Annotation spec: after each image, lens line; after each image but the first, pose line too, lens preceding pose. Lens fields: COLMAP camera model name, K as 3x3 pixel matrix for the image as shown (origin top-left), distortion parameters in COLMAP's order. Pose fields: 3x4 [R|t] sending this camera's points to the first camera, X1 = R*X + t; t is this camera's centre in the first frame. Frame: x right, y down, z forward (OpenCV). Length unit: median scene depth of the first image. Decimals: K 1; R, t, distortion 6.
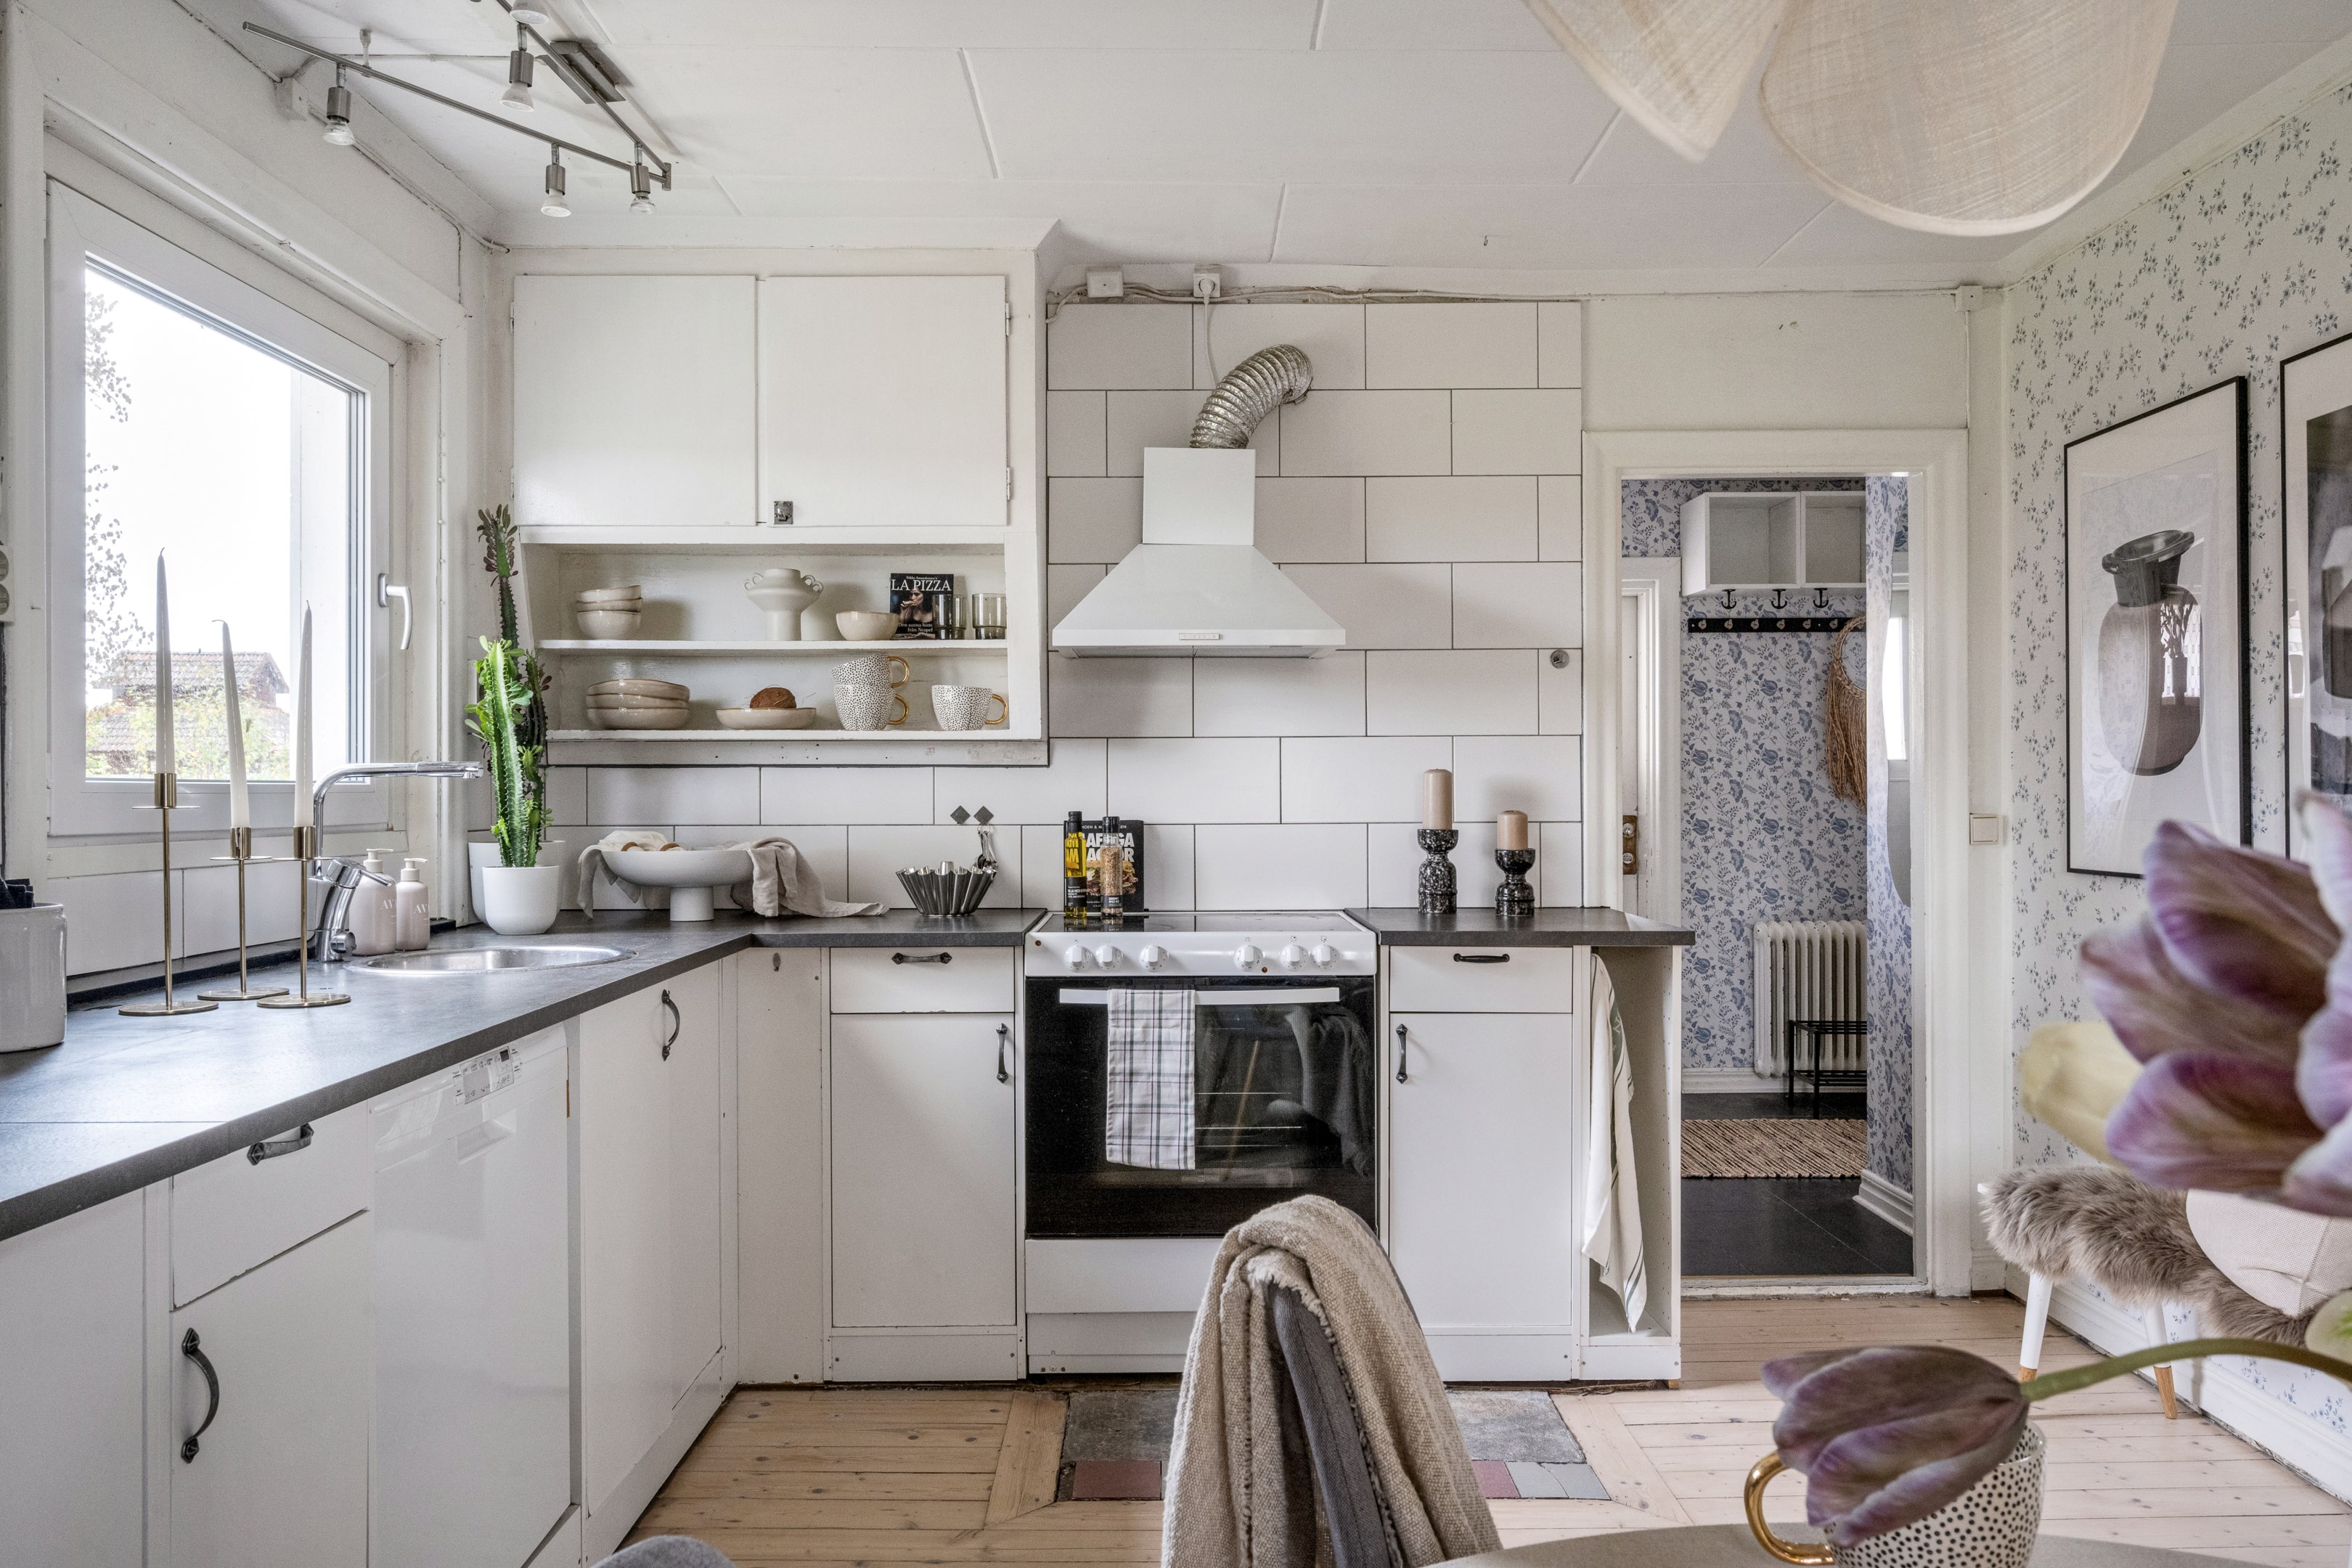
lens RADIAL K [[1626.9, 0, 1172.0], [0, 1626.9, 795.8], [0, 0, 1]] dist [-0.003419, -0.002317]
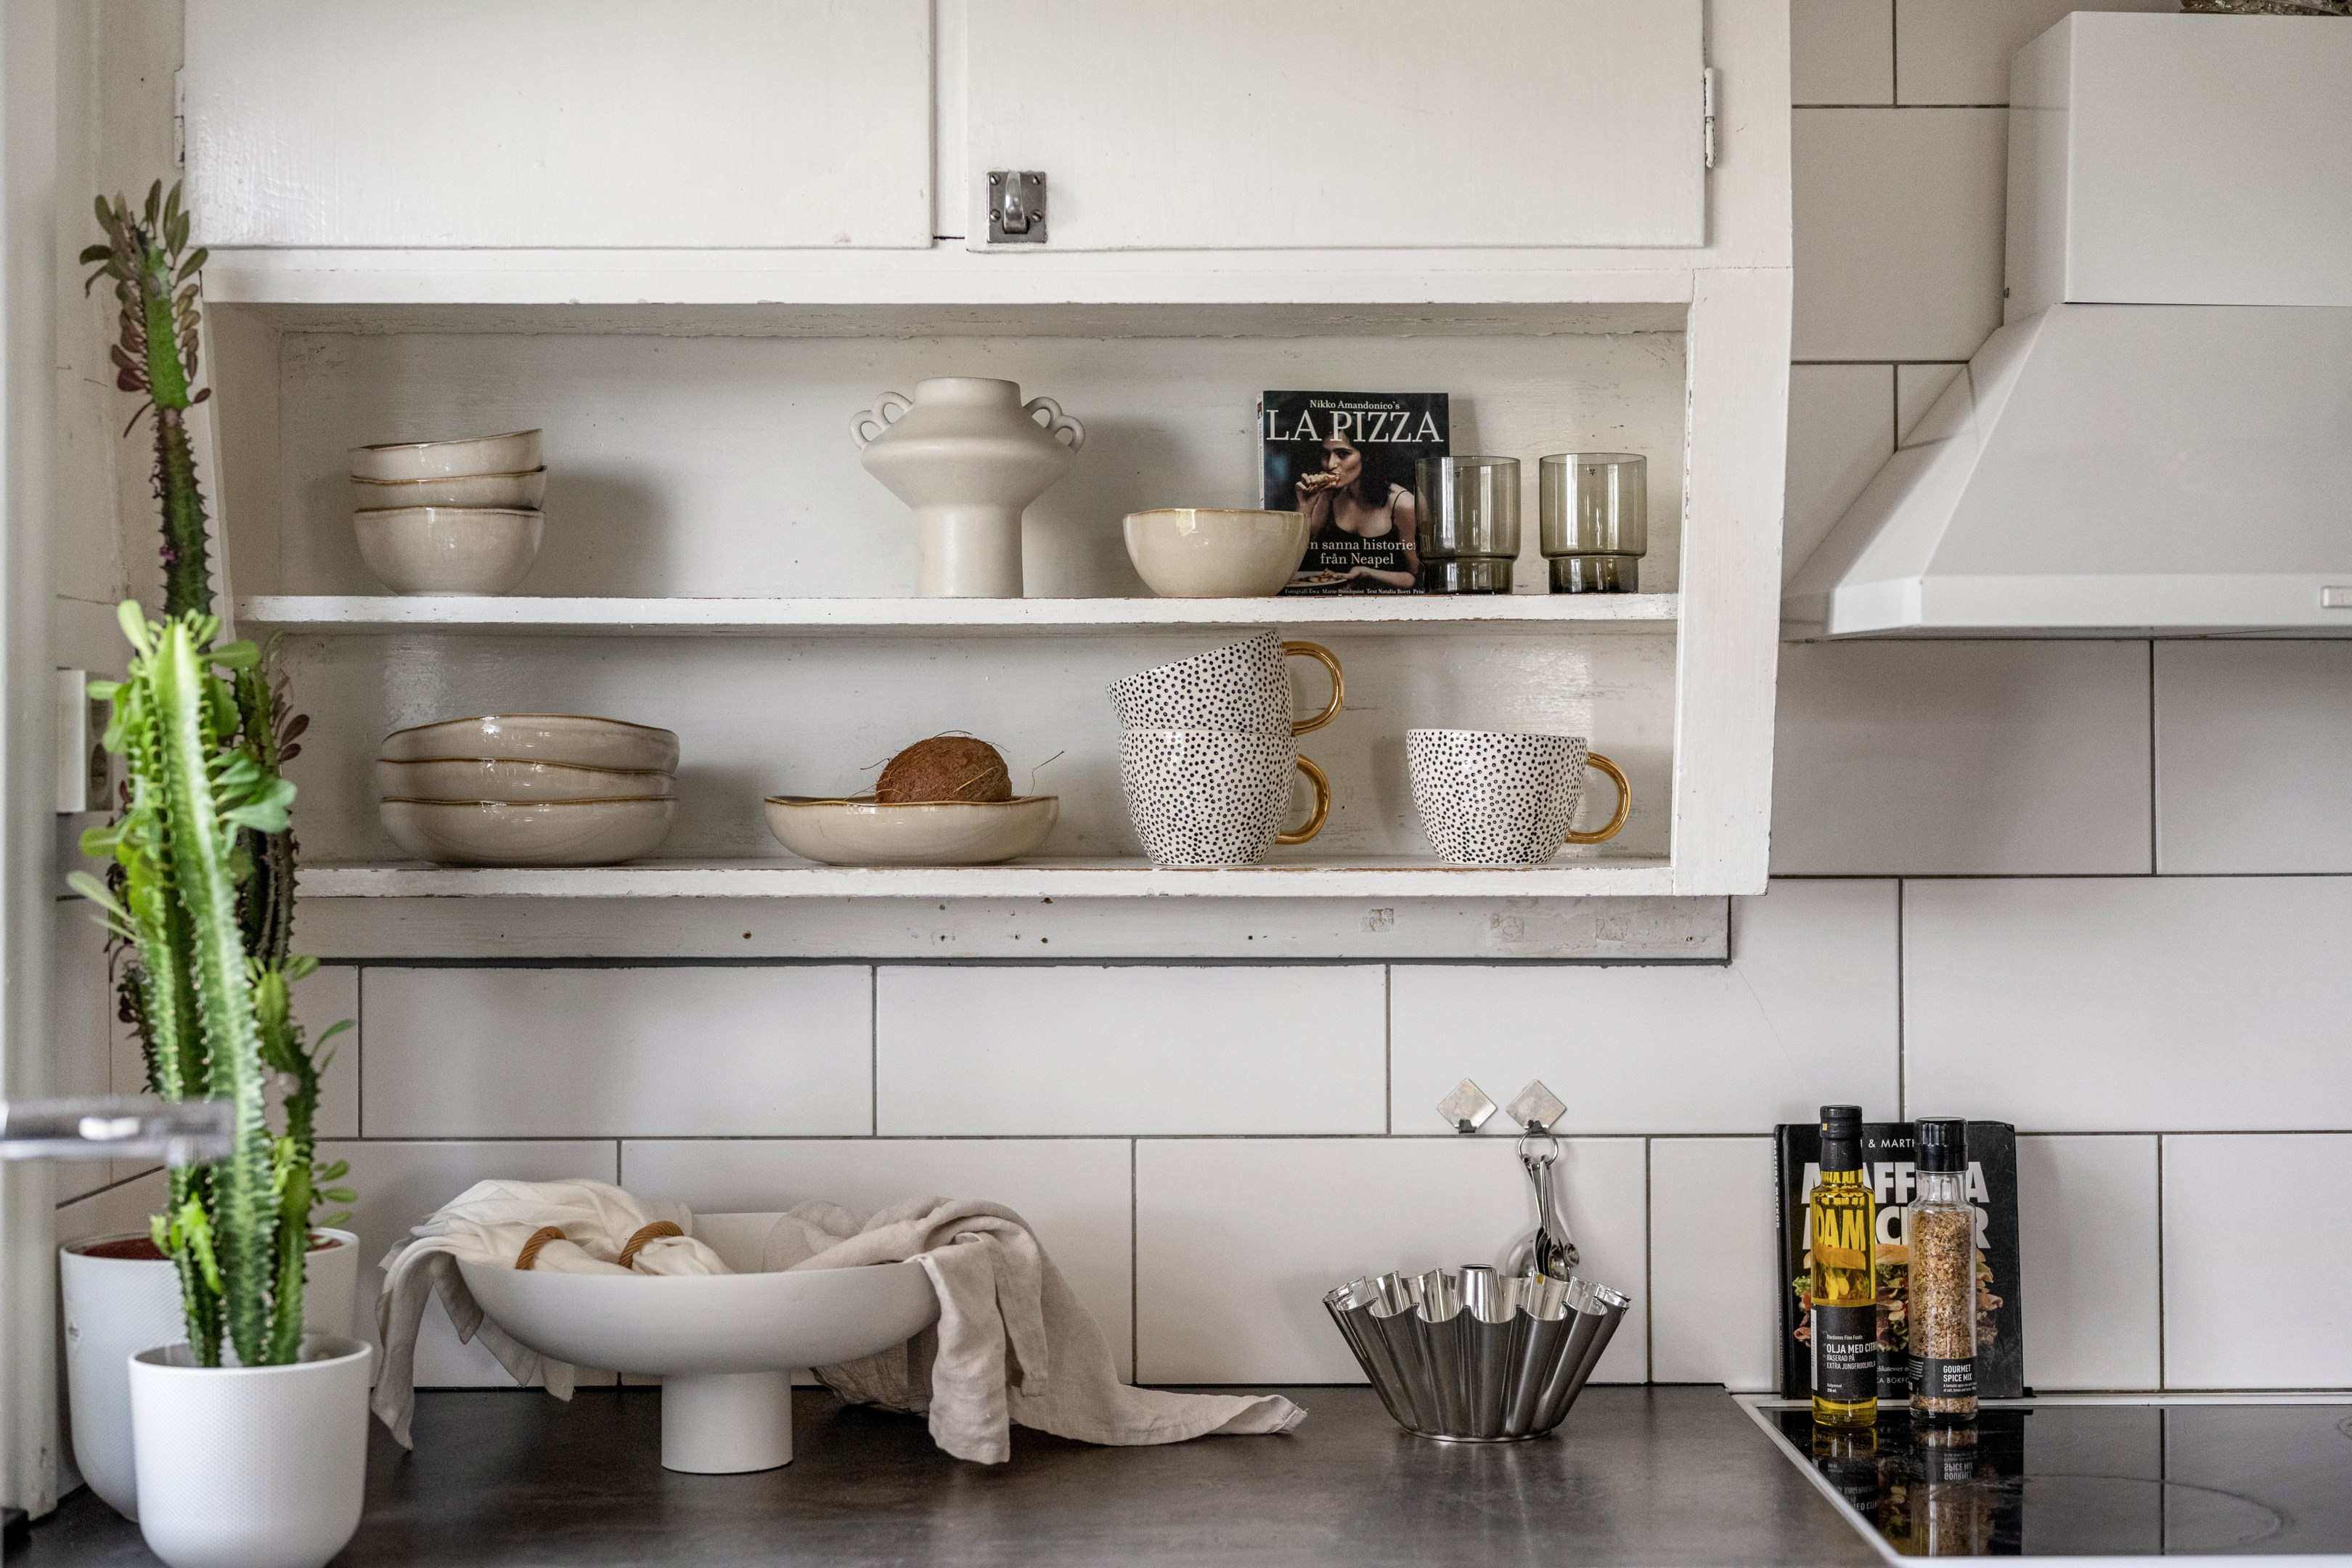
lens RADIAL K [[3293.4, 0, 1177.8], [0, 3293.4, 789.0], [0, 0, 1]] dist [0.004518, 0.003614]
pose [[0.999998, -0.000563, -0.001871, -0.197314], [0.000550, 0.999973, -0.007337, -0.051384], [0.001875, 0.007336, 0.999971, 0.331620]]
